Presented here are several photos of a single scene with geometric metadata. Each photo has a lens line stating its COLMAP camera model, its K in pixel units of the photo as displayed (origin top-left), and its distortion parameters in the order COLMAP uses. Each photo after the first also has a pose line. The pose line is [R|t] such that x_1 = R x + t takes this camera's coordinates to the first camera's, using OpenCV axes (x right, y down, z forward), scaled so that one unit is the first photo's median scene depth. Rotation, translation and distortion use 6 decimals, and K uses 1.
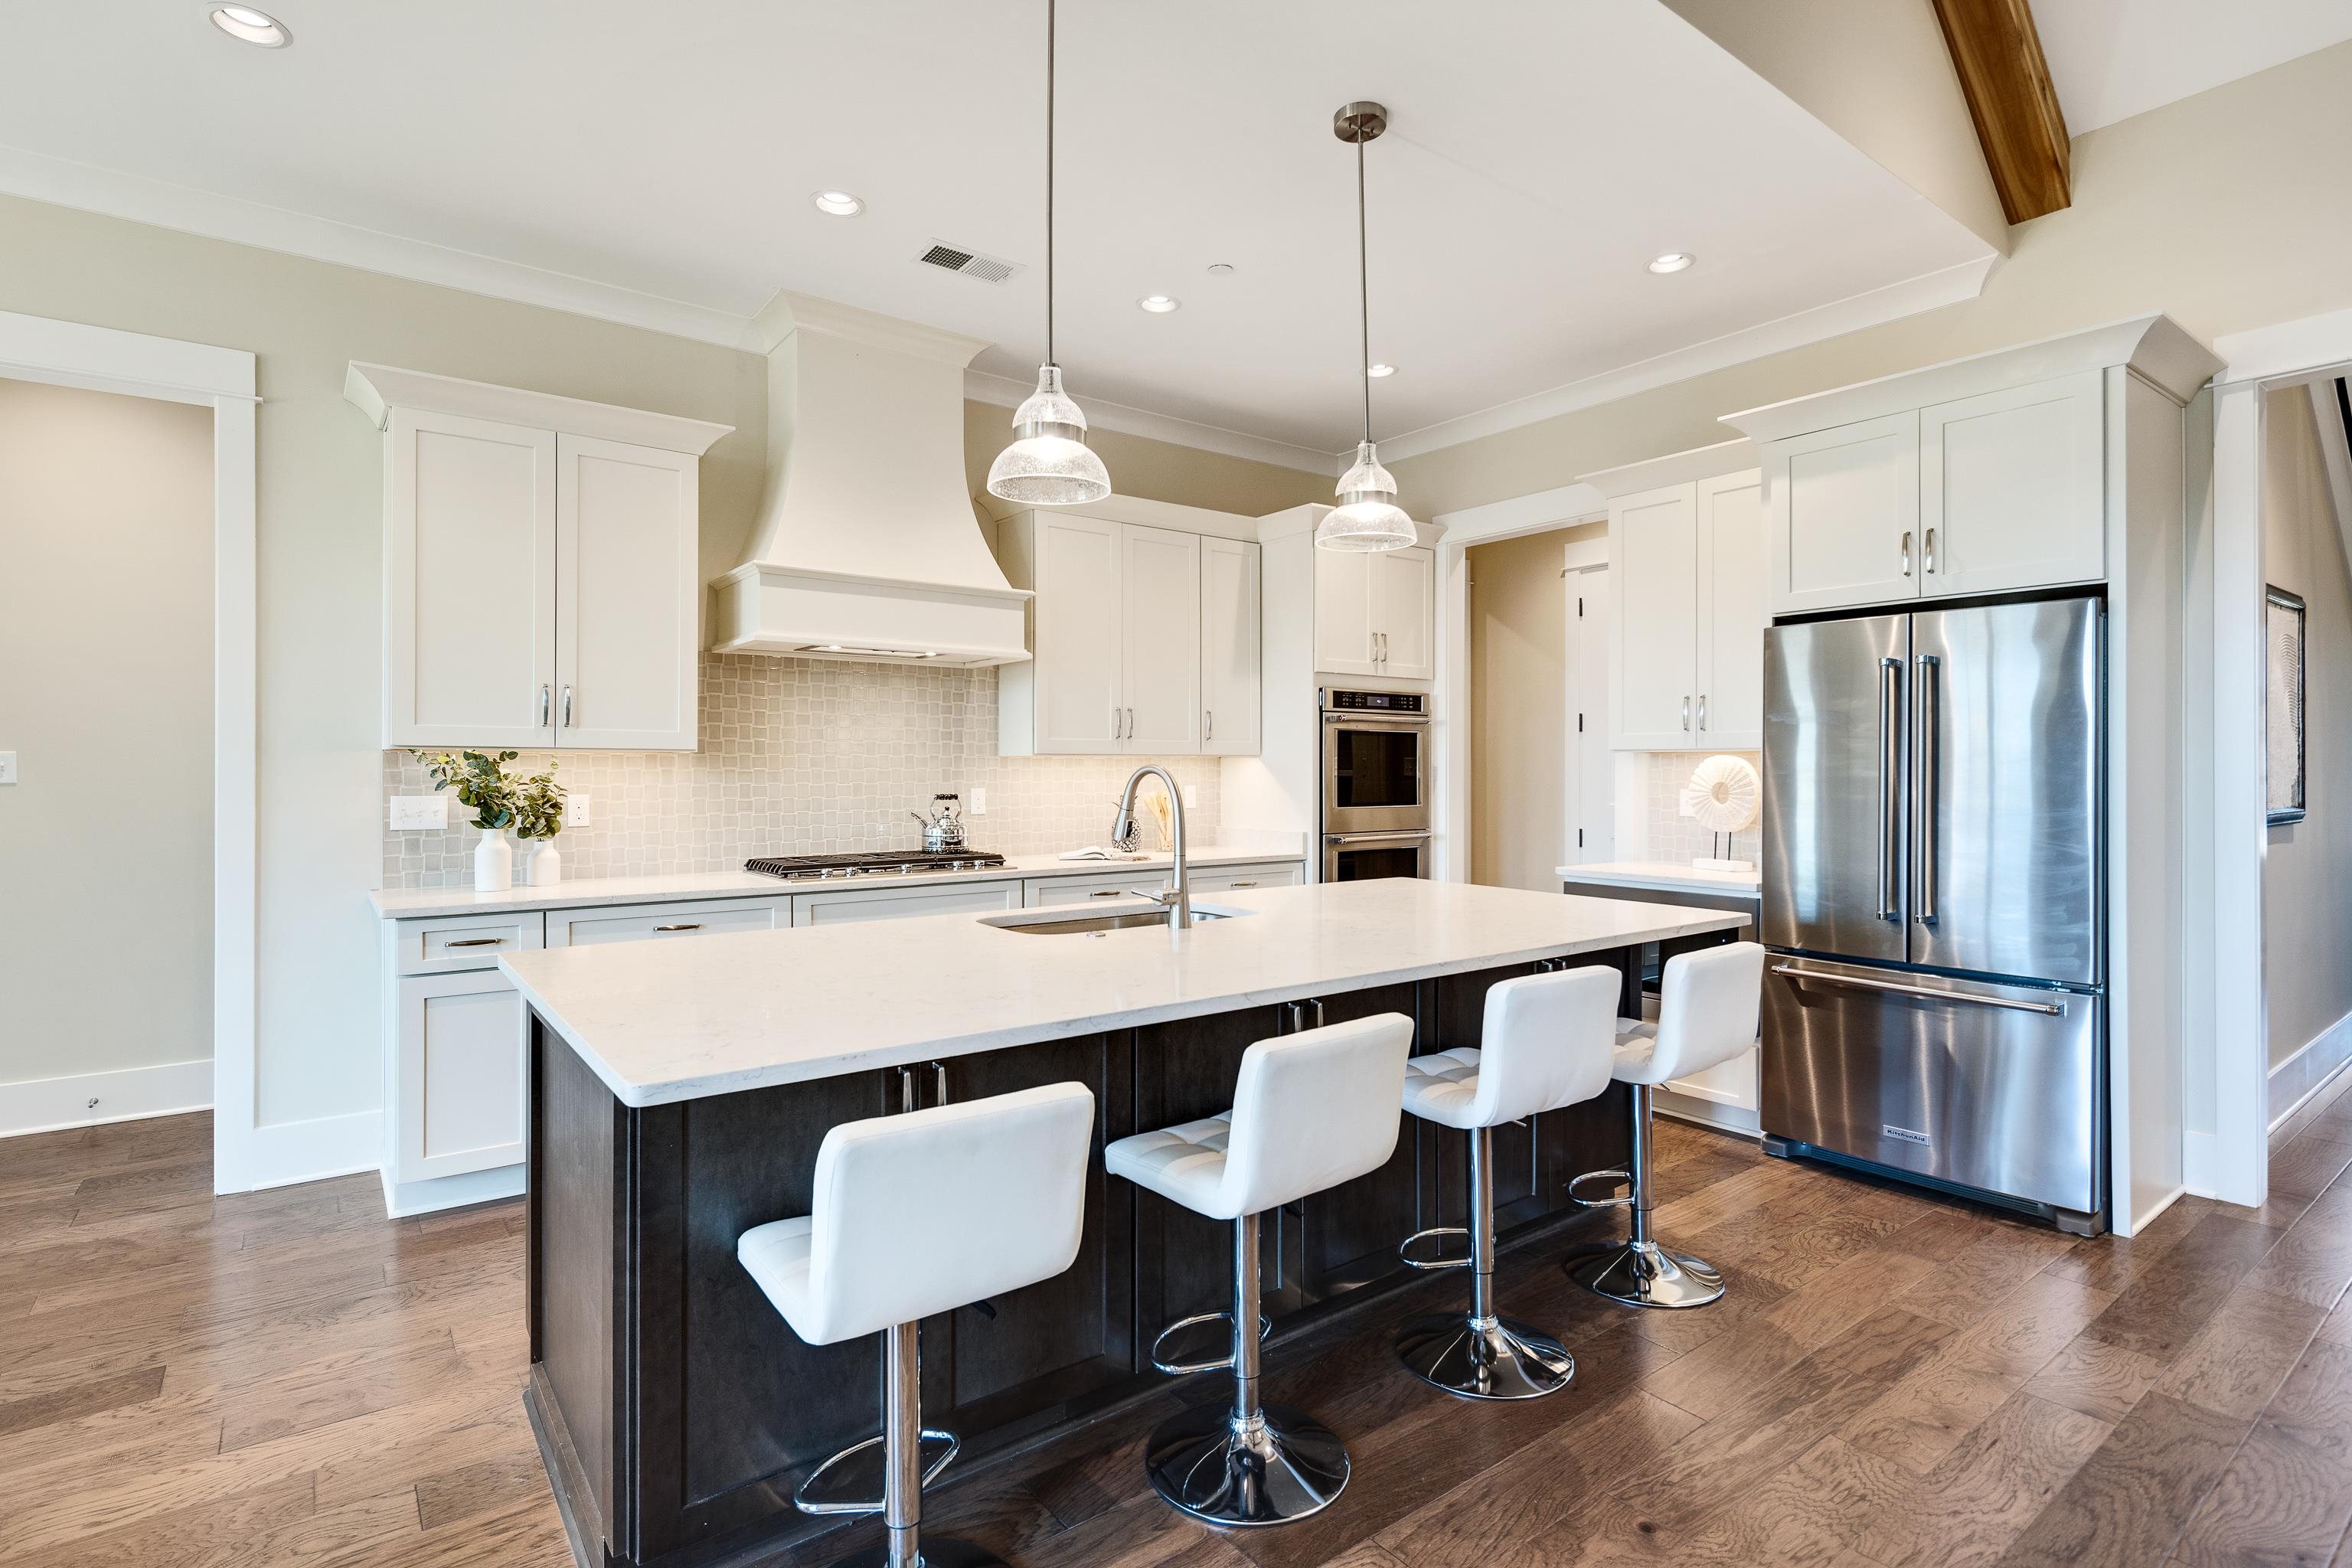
lens RADIAL K [[1143.6, 0, 1170.1], [0, 1143.6, 765.9], [0, 0, 1]] dist [0.011279, -0.002112]
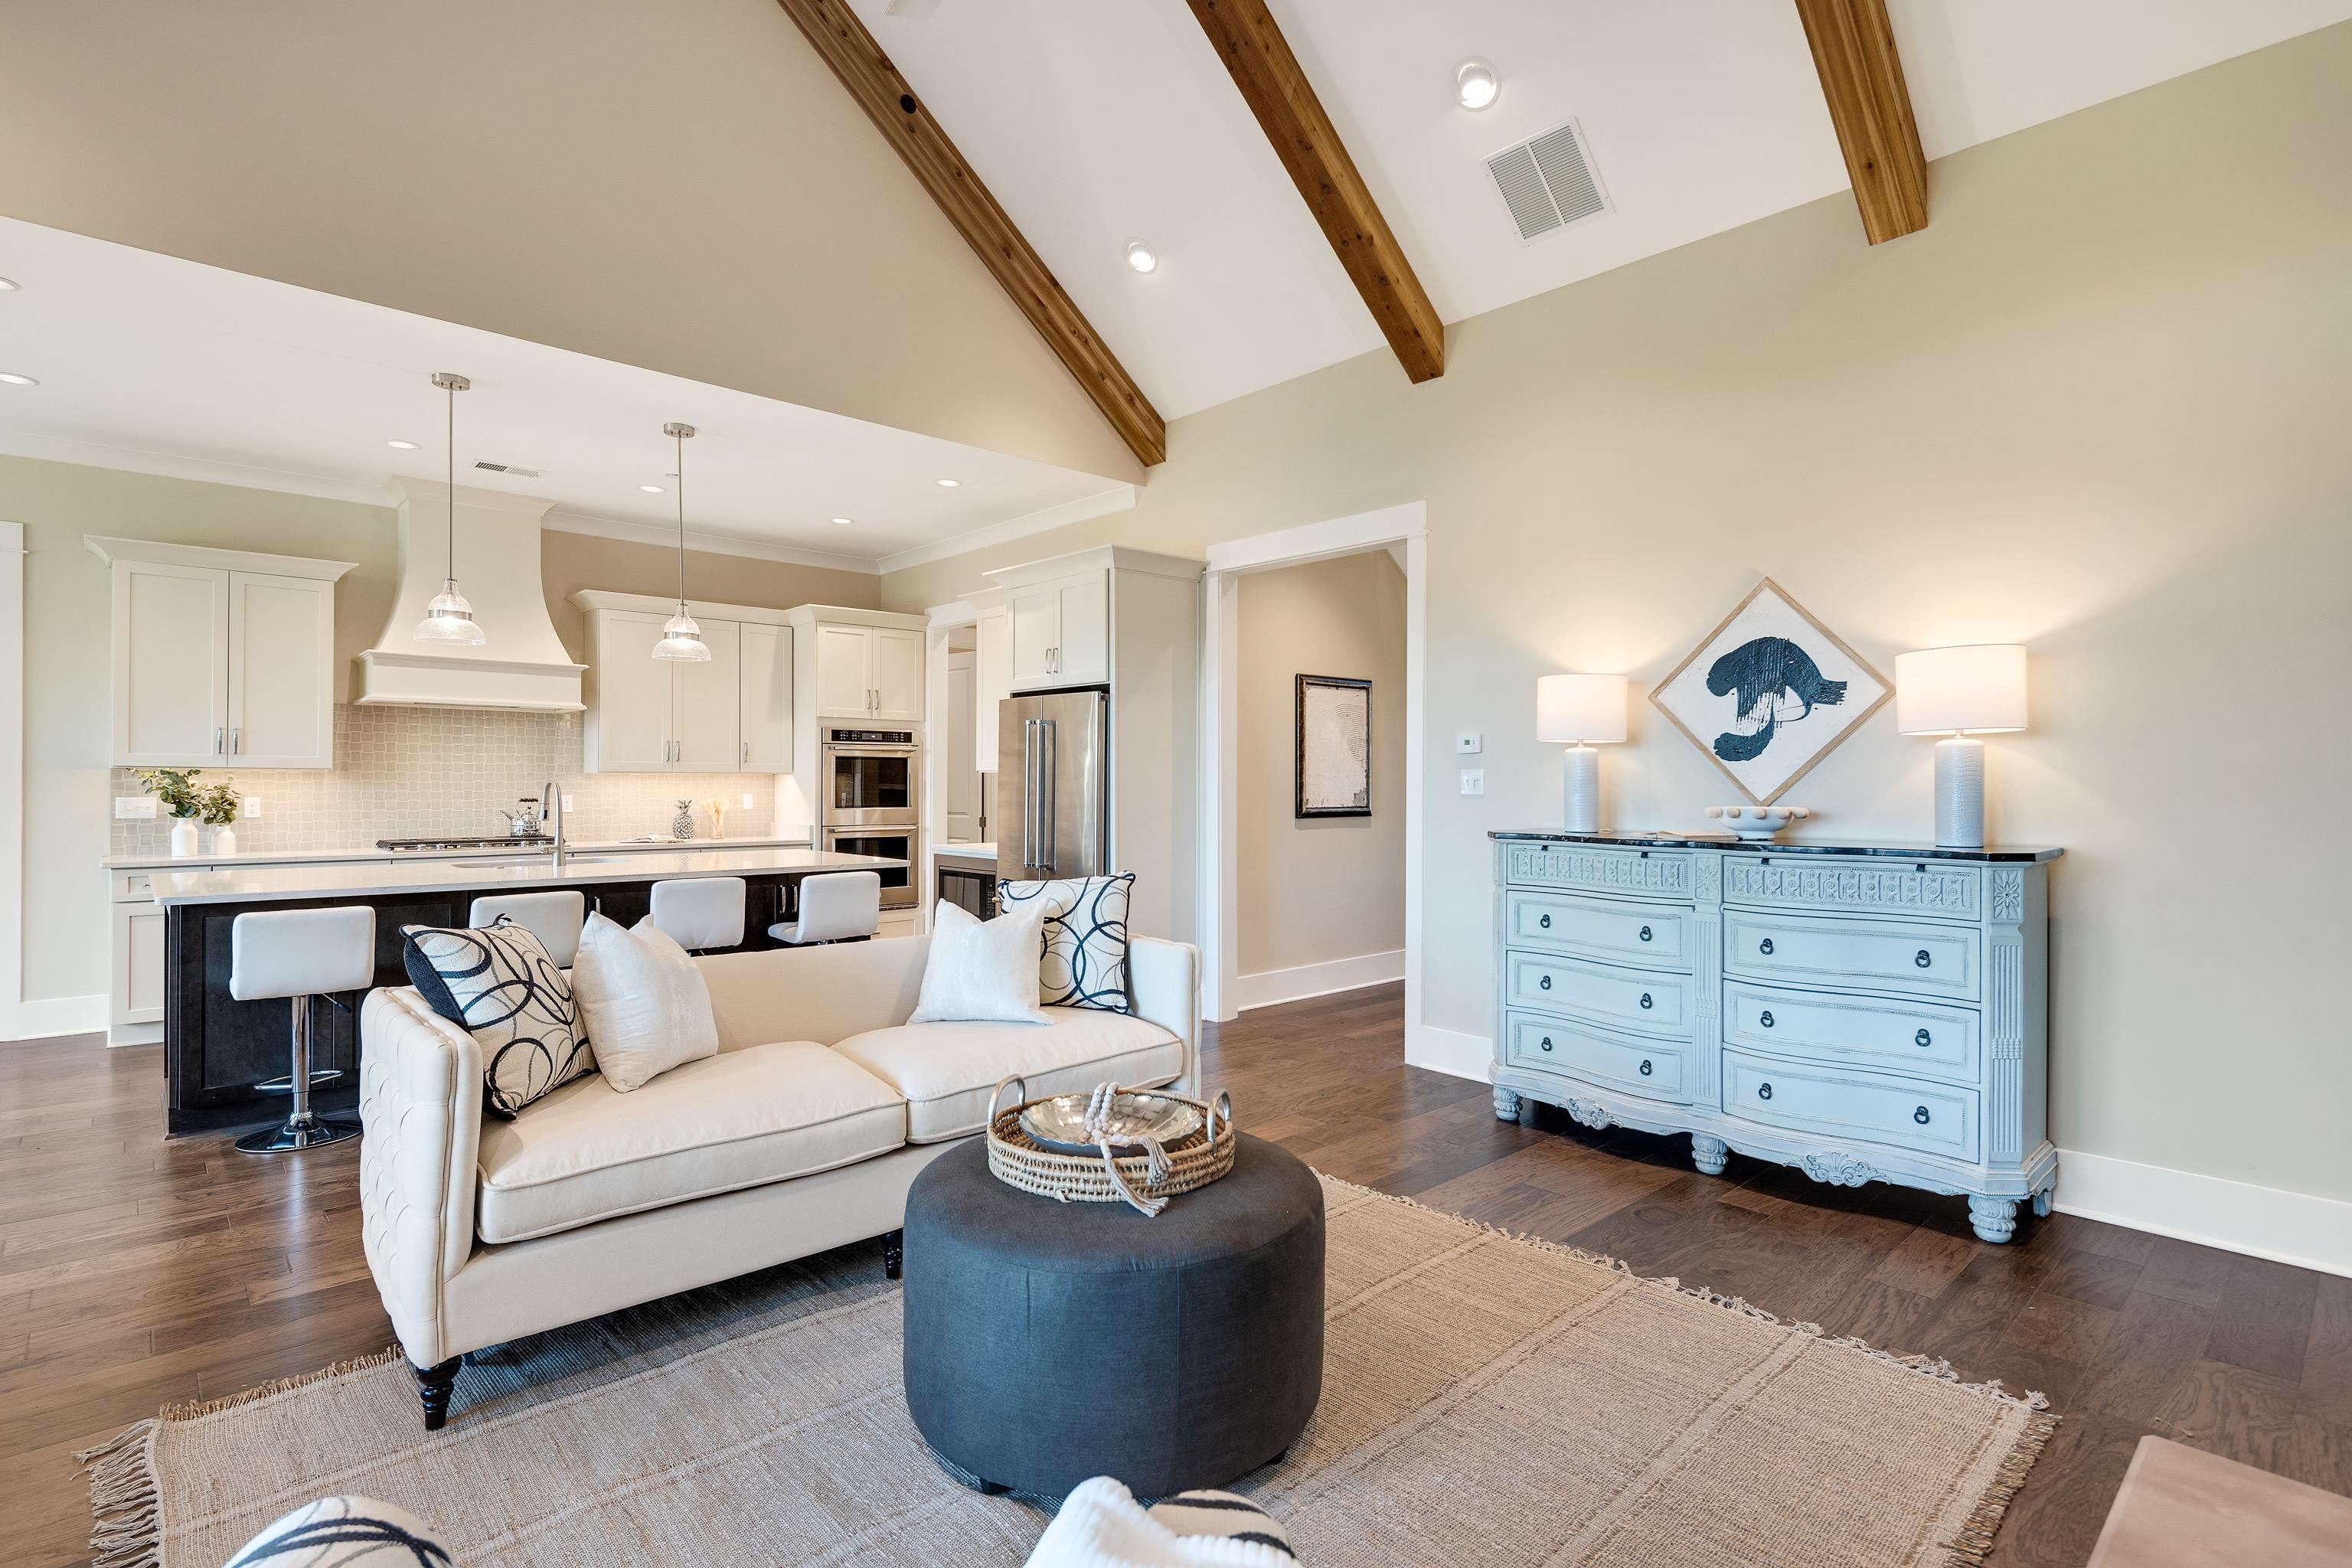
lens RADIAL K [[1143.6, 0, 1174.4], [0, 1143.6, 780.4], [0, 0, 1]] dist [0.011279, -0.002112]
pose [[0.995338, 0.002936, 0.096404, 0.579286], [-0.002939, 0.999996, -0.000102, -0.001213], [-0.096404, -0.000182, 0.995342, -0.675373]]
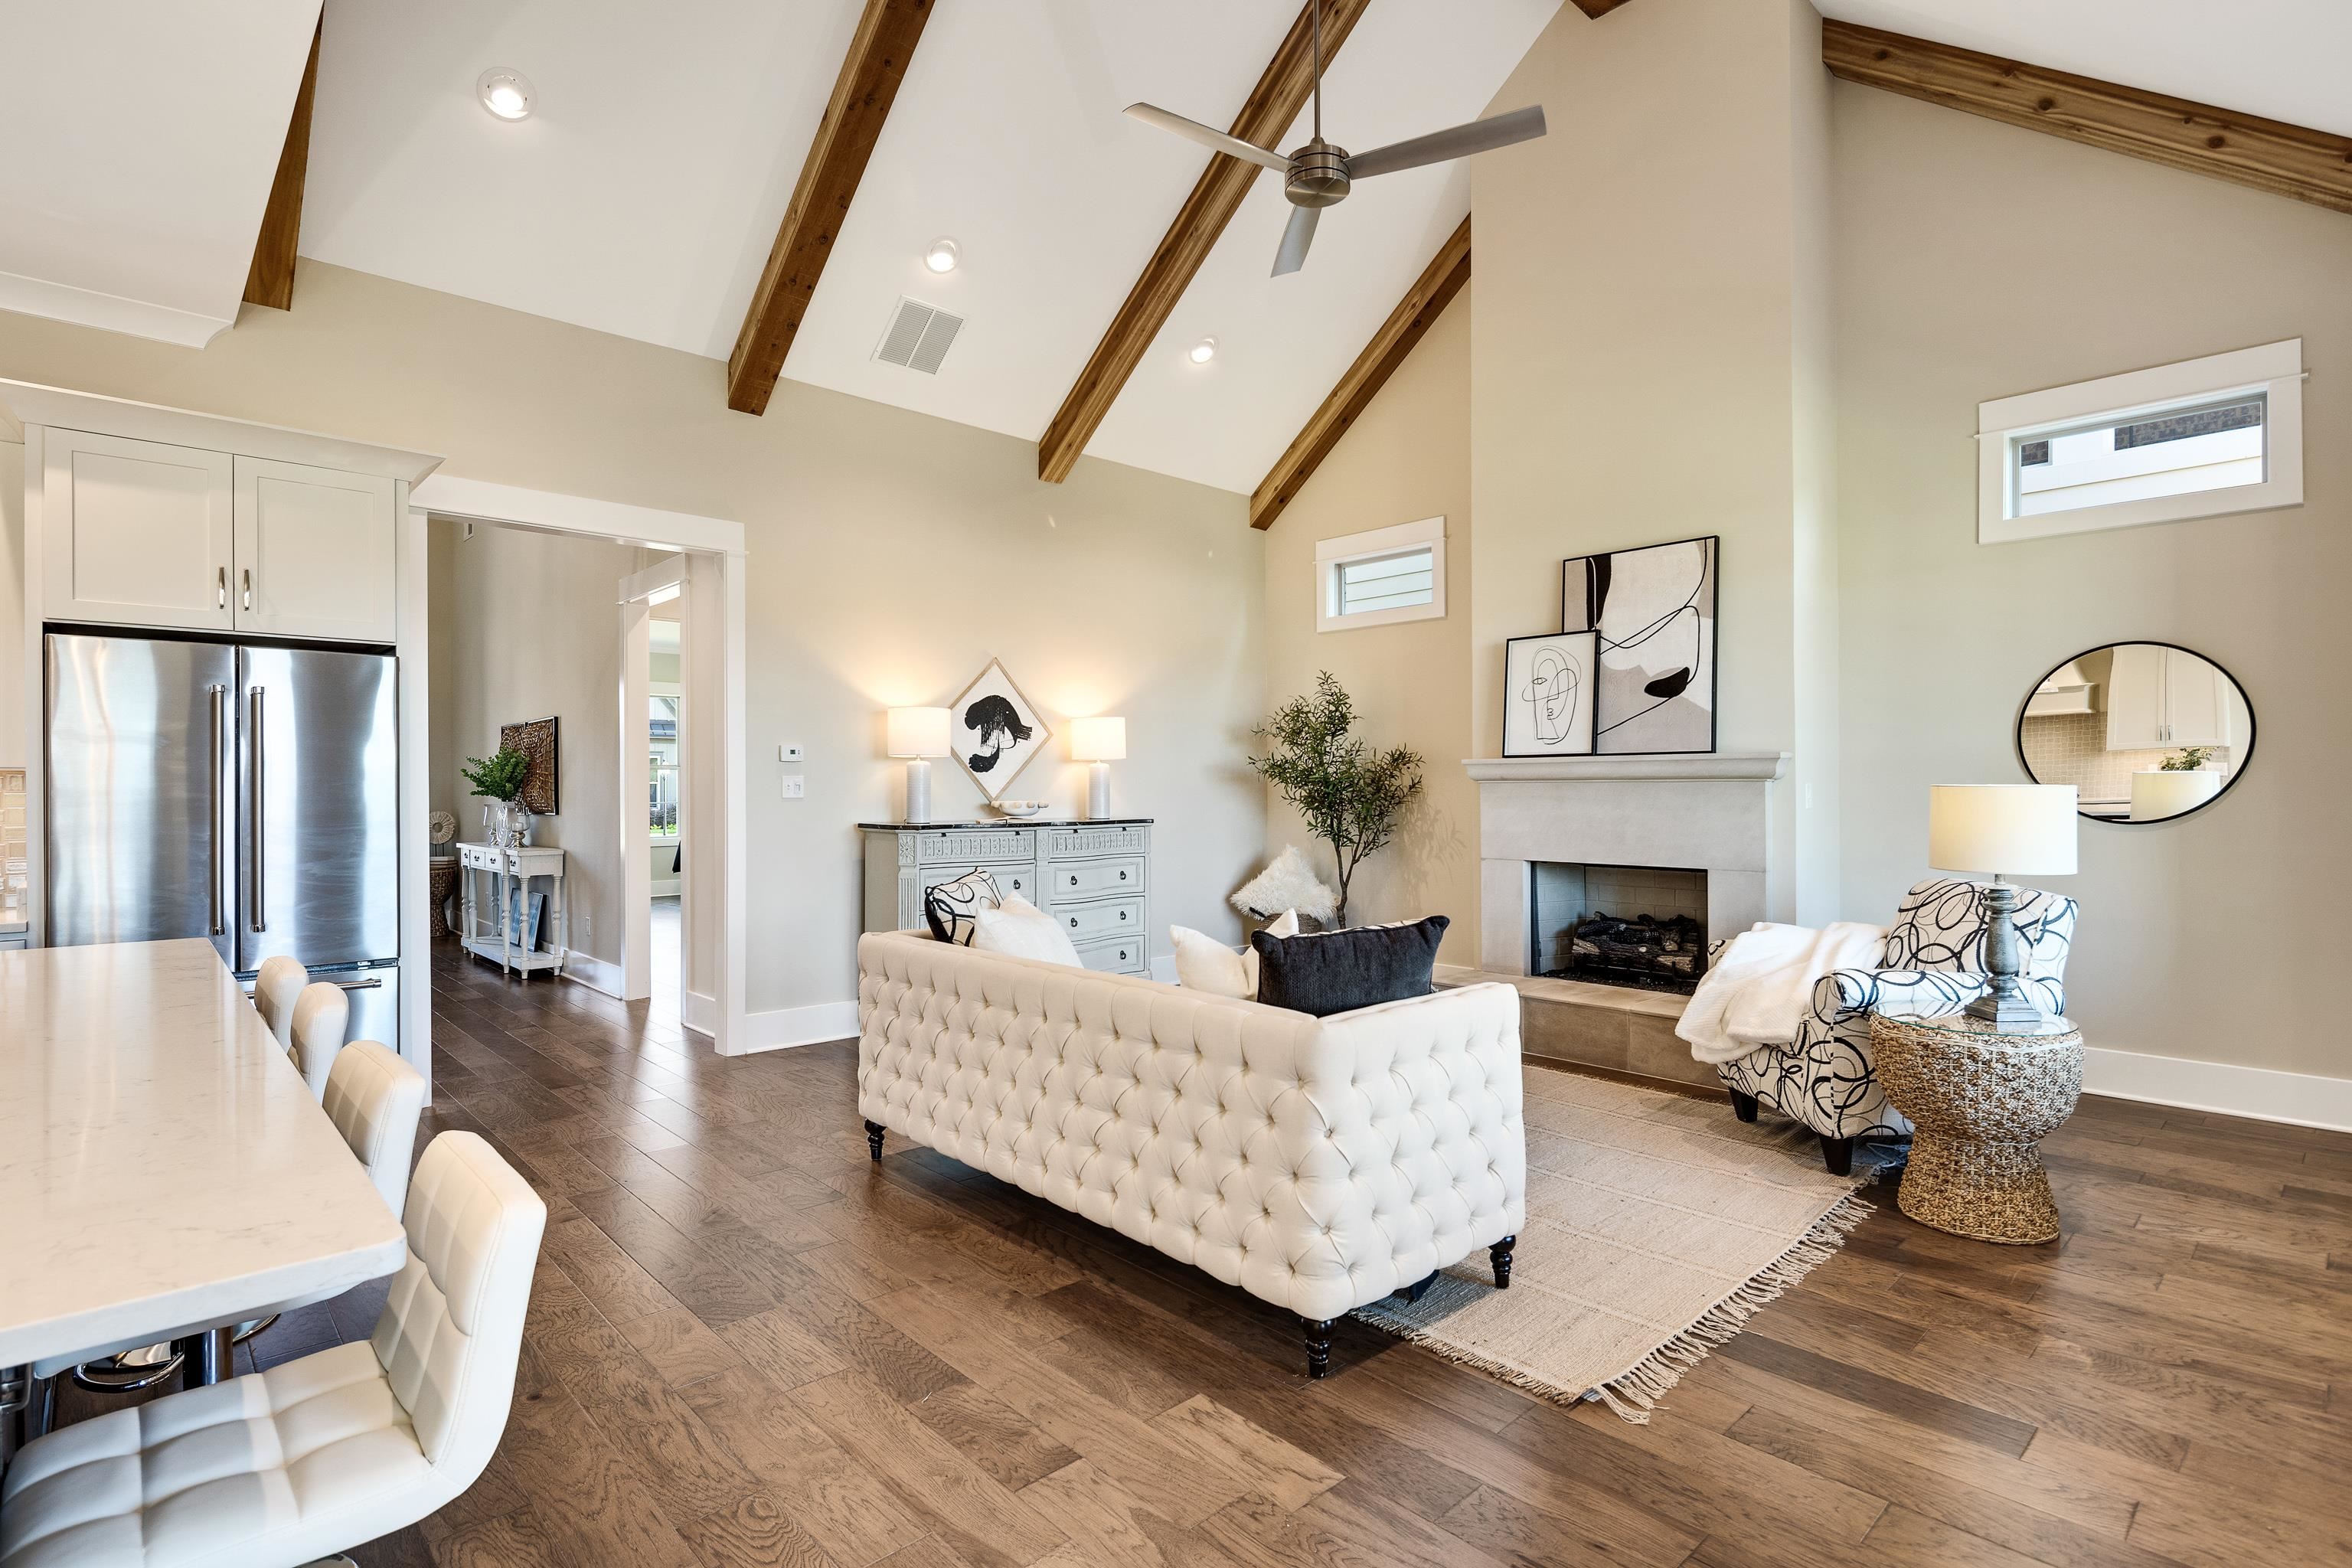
lens RADIAL K [[1143.6, 0, 1168.6], [0, 1143.6, 787.7], [0, 0, 1]] dist [0.011279, -0.002112]
pose [[-0.104565, -0.001394, 0.994517, -0.438951], [0.000532, 0.999999, 0.001458, -0.000934], [-0.994518, 0.000682, -0.104565, 0.210685]]
